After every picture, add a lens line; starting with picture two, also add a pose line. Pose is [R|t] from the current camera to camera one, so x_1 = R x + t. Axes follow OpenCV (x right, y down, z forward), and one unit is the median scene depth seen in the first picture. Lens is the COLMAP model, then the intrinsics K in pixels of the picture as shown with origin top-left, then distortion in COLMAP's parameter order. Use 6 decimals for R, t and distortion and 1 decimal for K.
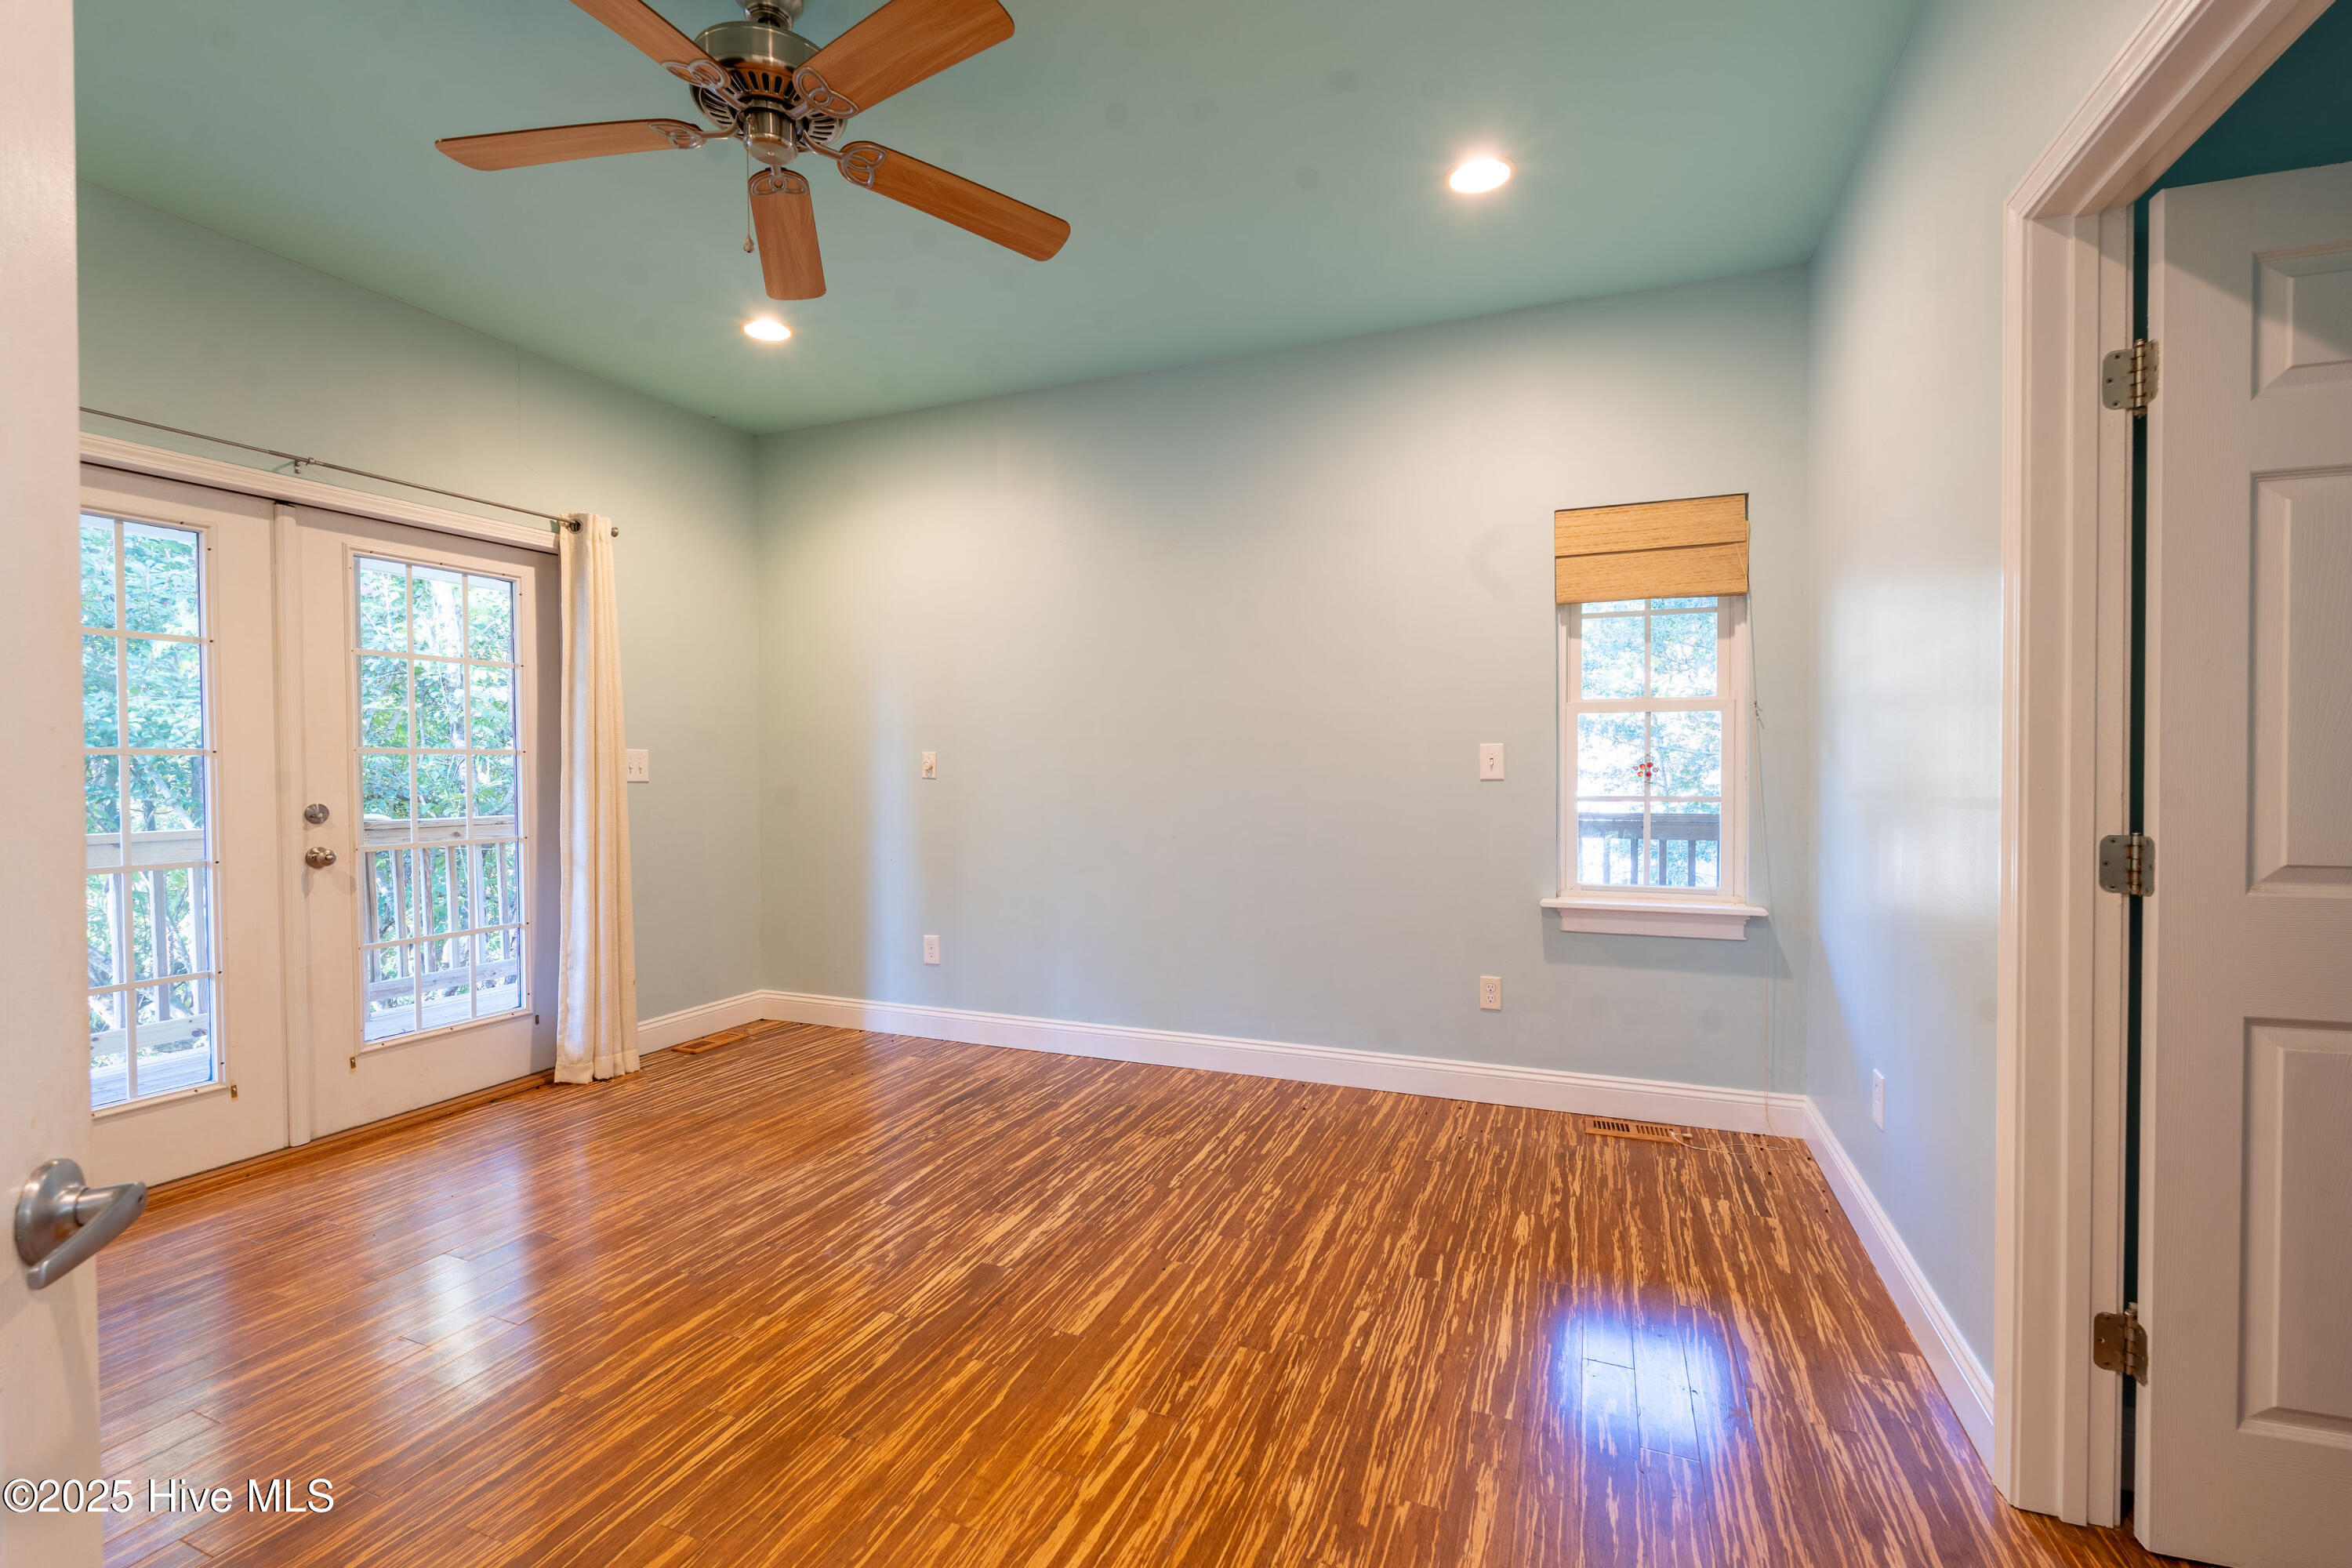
lens RADIAL K [[1021.2, 0, 1176.0], [0, 1021.2, 777.8], [0, 0, 1]] dist [-0.004461, 0.000149]
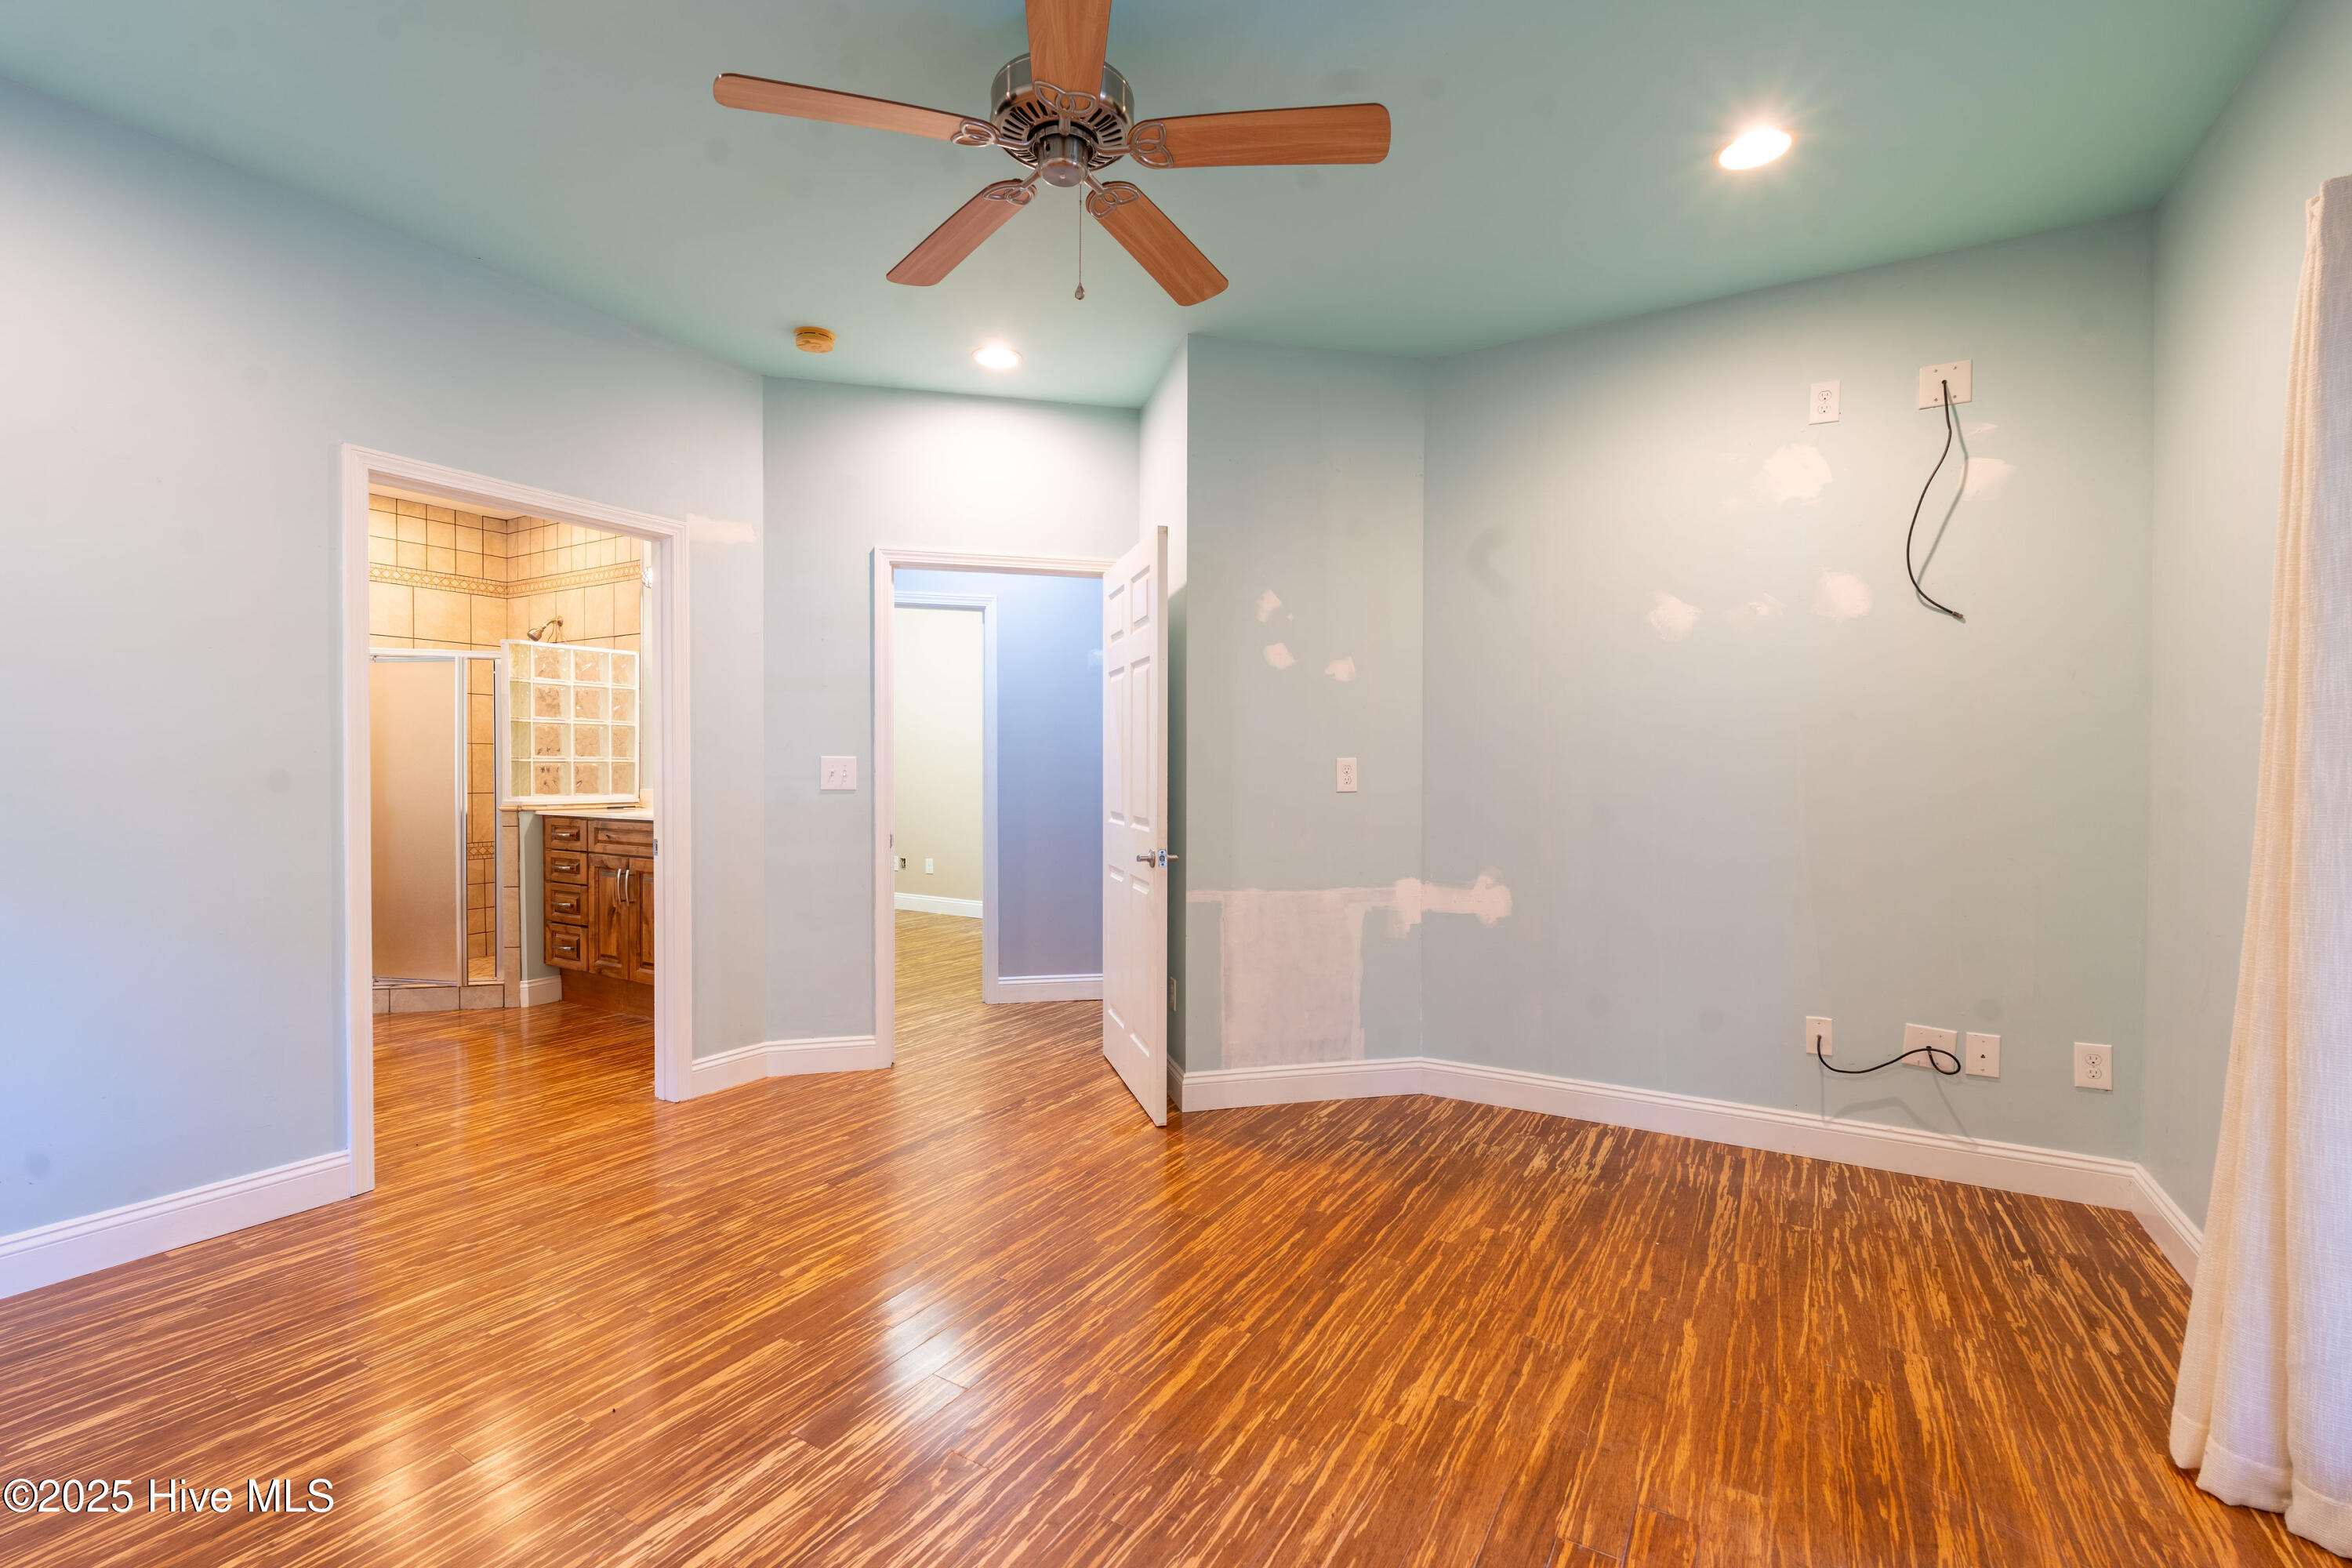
lens RADIAL K [[1021.2, 0, 1172.3], [0, 1021.2, 786.9], [0, 0, 1]] dist [-0.004461, 0.000149]
pose [[-0.987445, -0.001919, 0.157950, -0.650824], [0.002940, 0.999530, 0.030522, -0.028651], [-0.157935, 0.030603, -0.986975, 1.961040]]
